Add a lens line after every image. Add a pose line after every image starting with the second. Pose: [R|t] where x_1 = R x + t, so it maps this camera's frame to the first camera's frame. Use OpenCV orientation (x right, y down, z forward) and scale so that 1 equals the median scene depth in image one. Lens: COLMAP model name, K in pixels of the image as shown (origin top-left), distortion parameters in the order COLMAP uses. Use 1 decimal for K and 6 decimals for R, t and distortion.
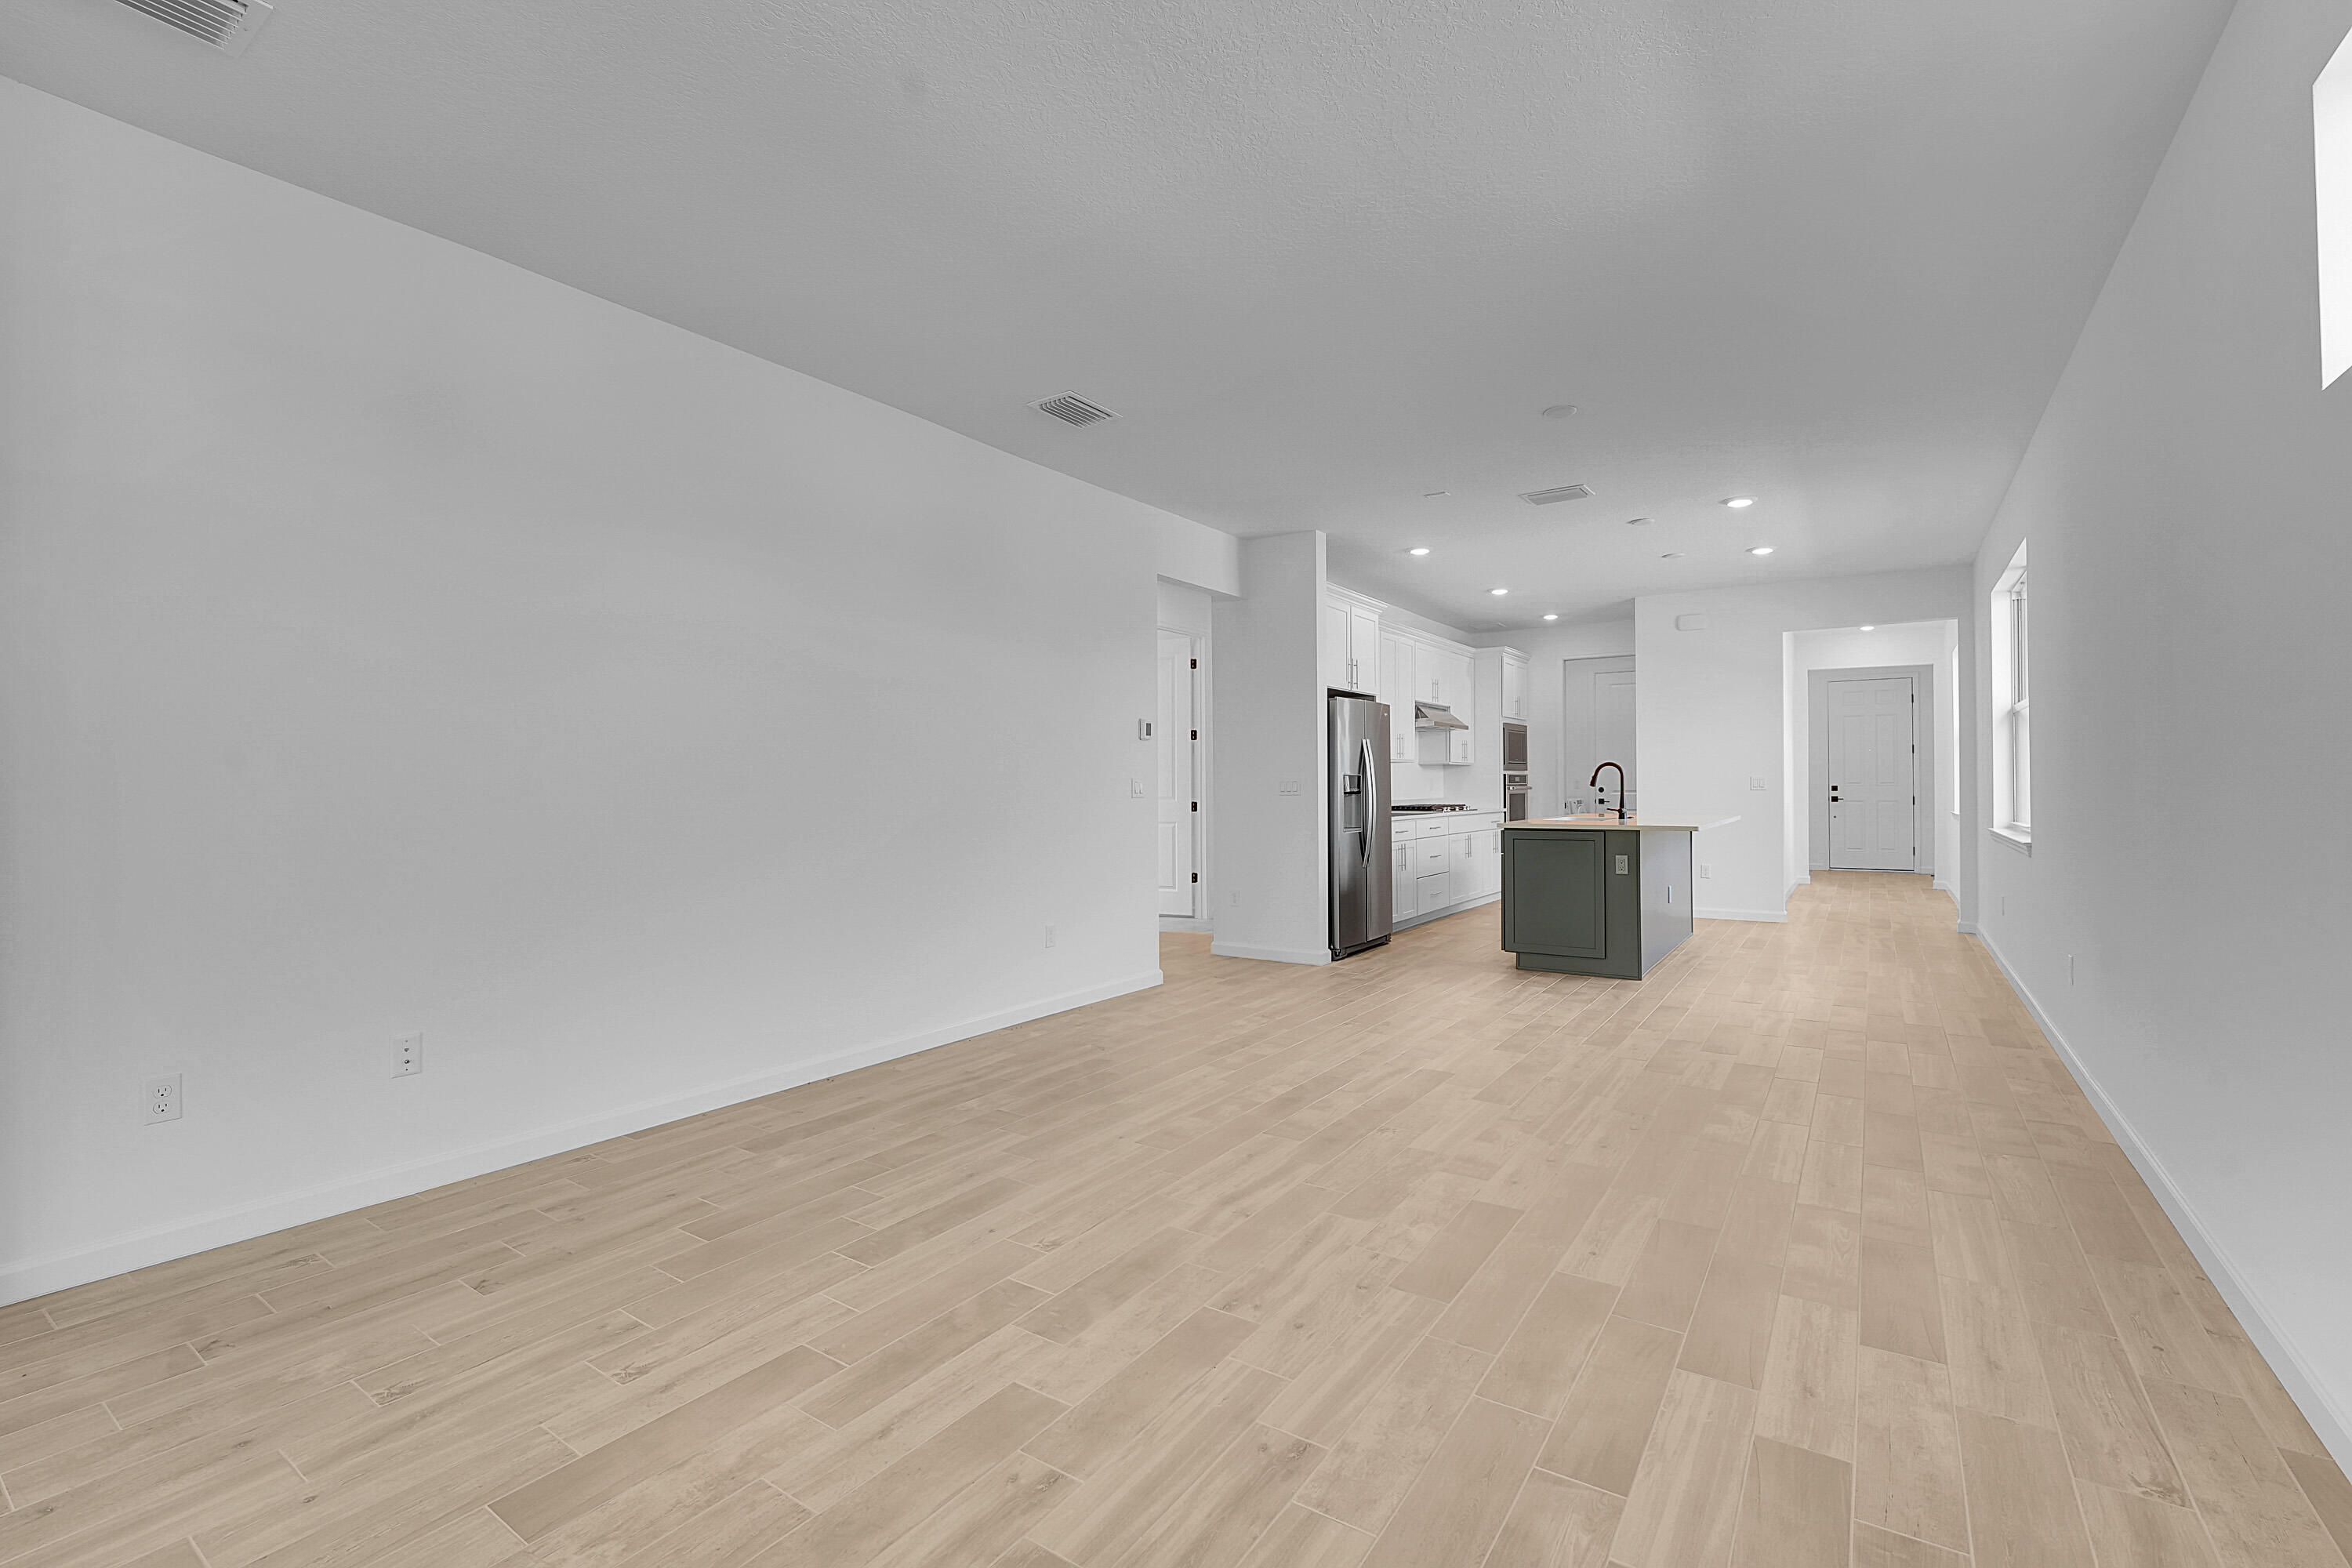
lens RADIAL K [[973.1, 0, 1182.4], [0, 973.1, 784.5], [0, 0, 1]] dist [-0.026136, 0.000173]
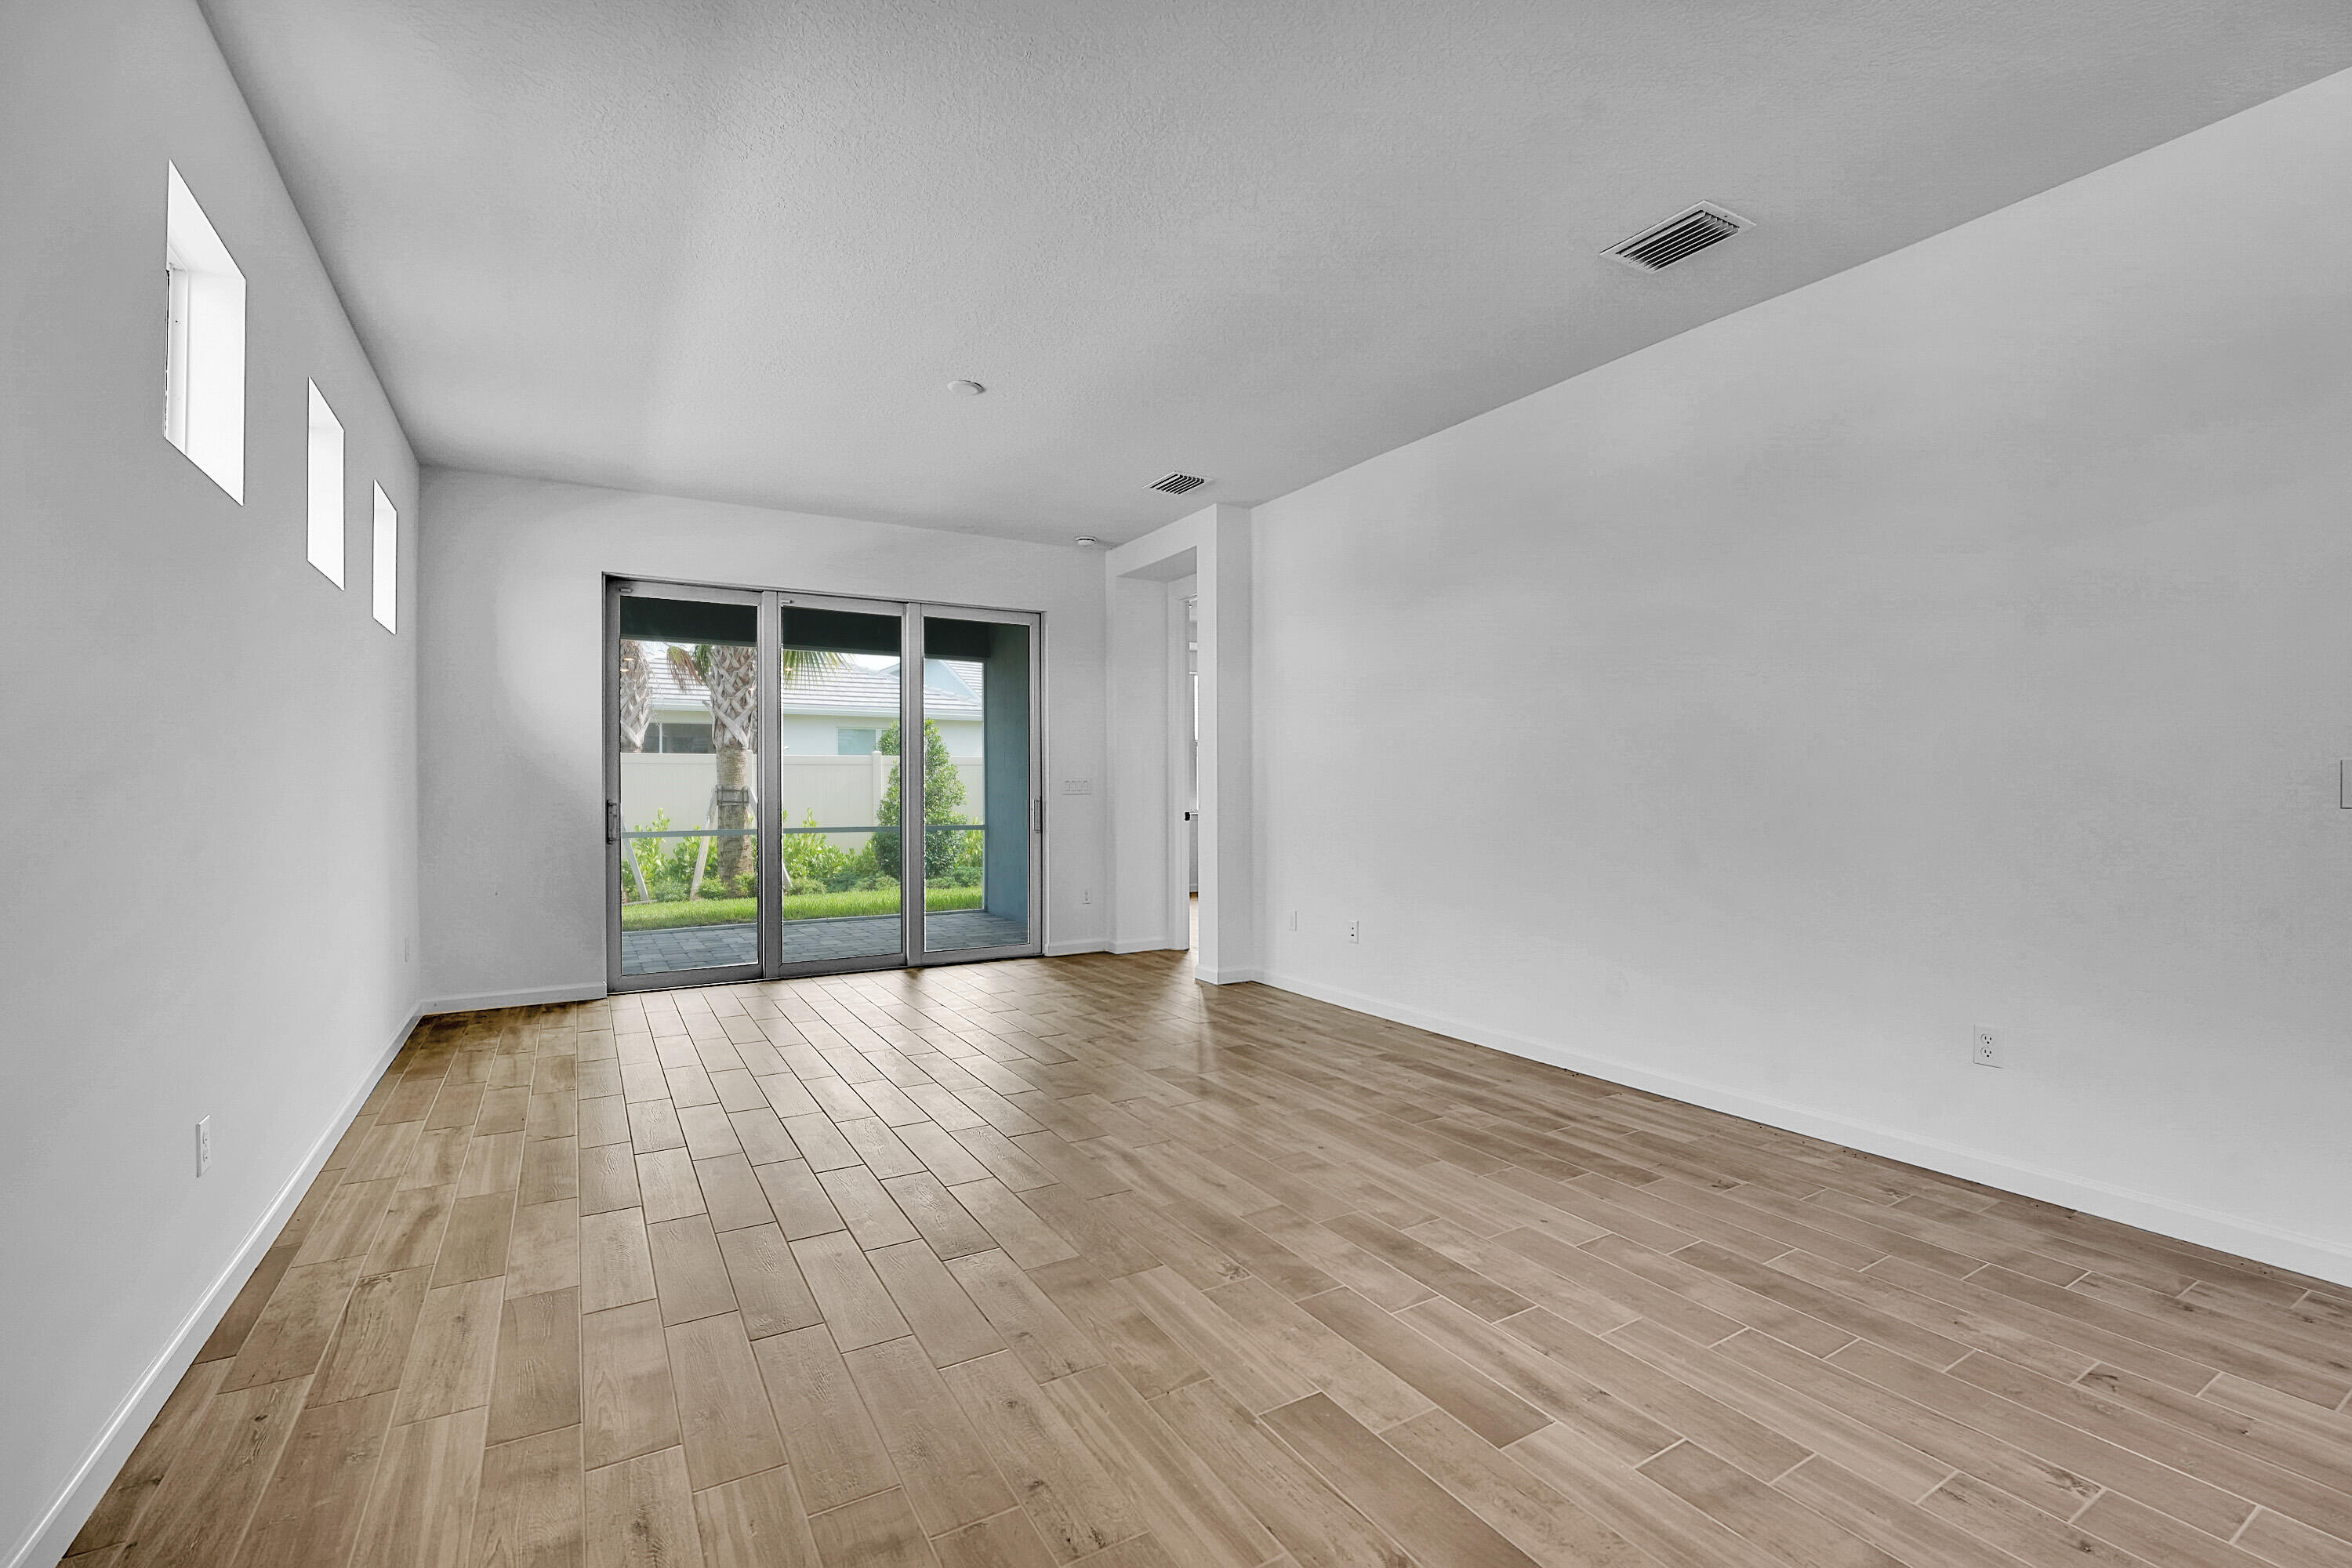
lens RADIAL K [[973.1, 0, 1182.4], [0, 973.1, 784.5], [0, 0, 1]] dist [-0.026136, 0.000173]
pose [[-0.378089, 0.008725, -0.925728, 1.029535], [0.006938, 0.999954, 0.006591, -0.005397], [0.925743, -0.003931, -0.378132, 1.451162]]
